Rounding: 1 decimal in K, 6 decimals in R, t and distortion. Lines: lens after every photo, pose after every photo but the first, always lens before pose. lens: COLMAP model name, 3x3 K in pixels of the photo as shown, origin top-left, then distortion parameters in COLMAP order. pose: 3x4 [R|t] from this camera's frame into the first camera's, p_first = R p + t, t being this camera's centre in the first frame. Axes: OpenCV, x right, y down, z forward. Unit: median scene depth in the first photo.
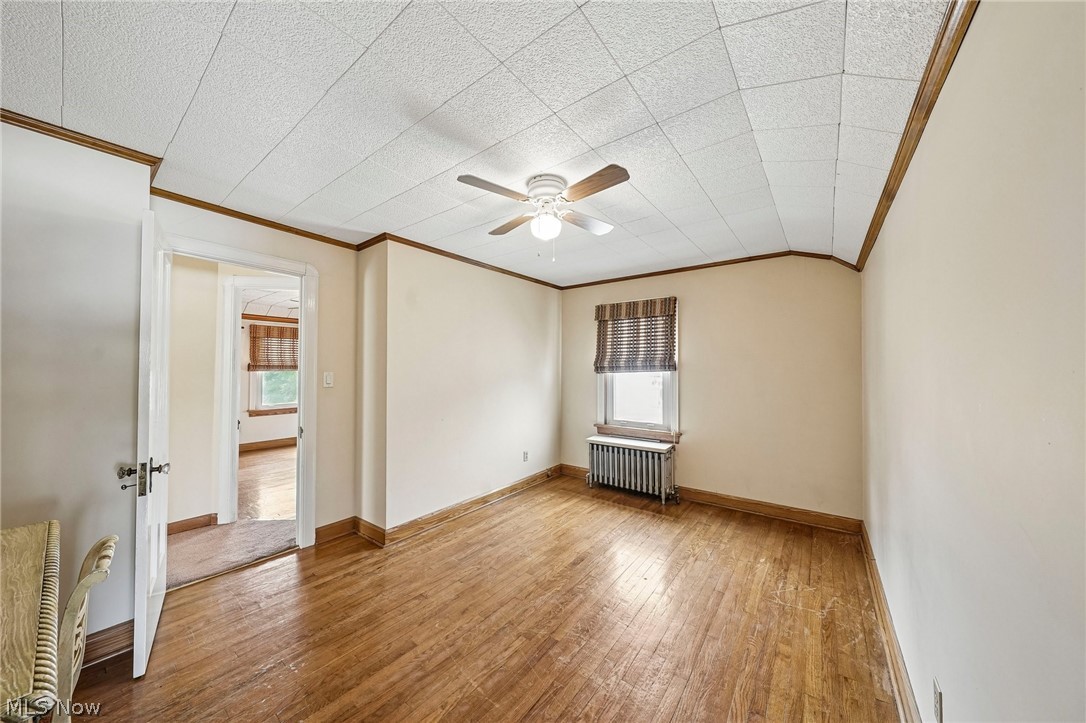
lens RADIAL K [[371.4, 0, 538.8], [0, 371.4, 363.5], [0, 0, 1]] dist [-0.002234, -0.000049]
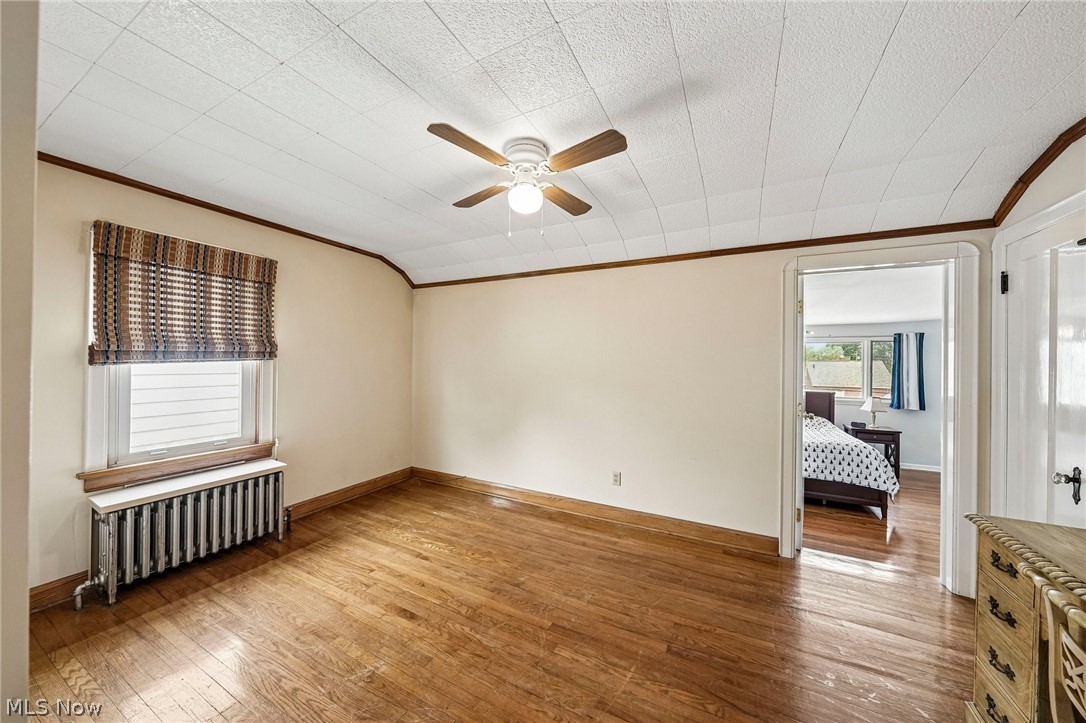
lens RADIAL K [[371.4, 0, 543.4], [0, 371.4, 362.2], [0, 0, 1]] dist [-0.002234, -0.000049]
pose [[-0.179037, -0.007413, 0.983814, -0.558954], [-0.023320, 0.999723, 0.003289, 0.011231], [-0.983566, -0.022353, -0.179160, 0.718272]]
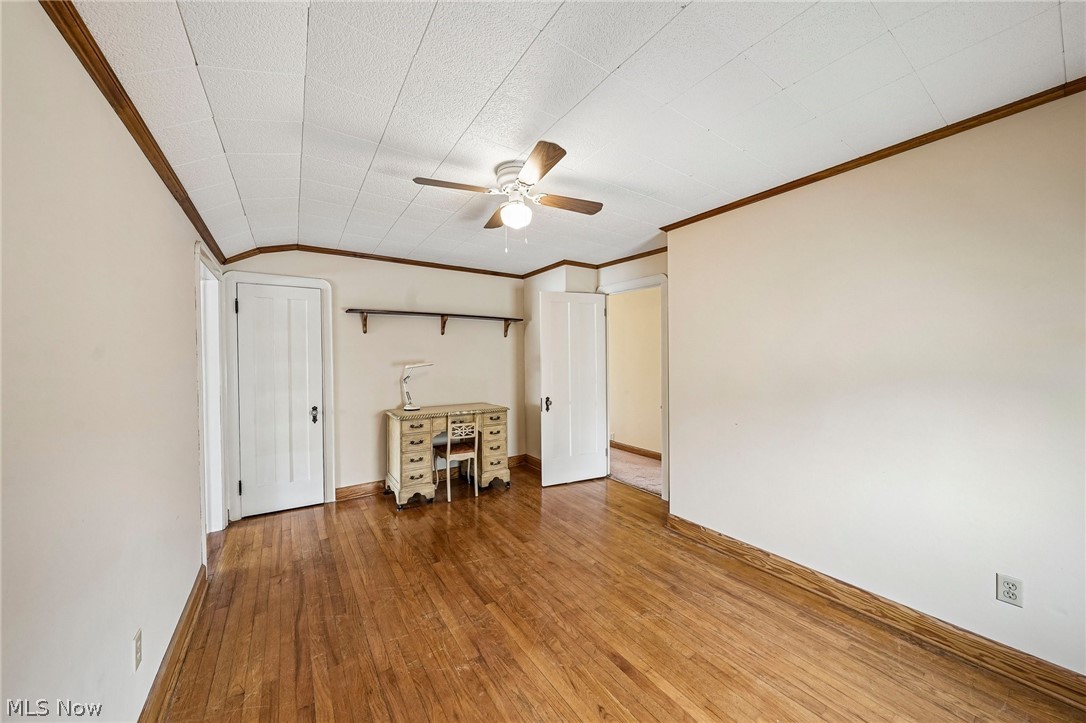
lens RADIAL K [[371.4, 0, 539.2], [0, 371.4, 356.2], [0, 0, 1]] dist [-0.002234, -0.000049]
pose [[-0.312905, -0.003556, -0.949778, 0.616321], [0.016067, 0.999830, -0.009037, 0.012708], [0.949649, -0.018088, -0.312794, 0.884393]]
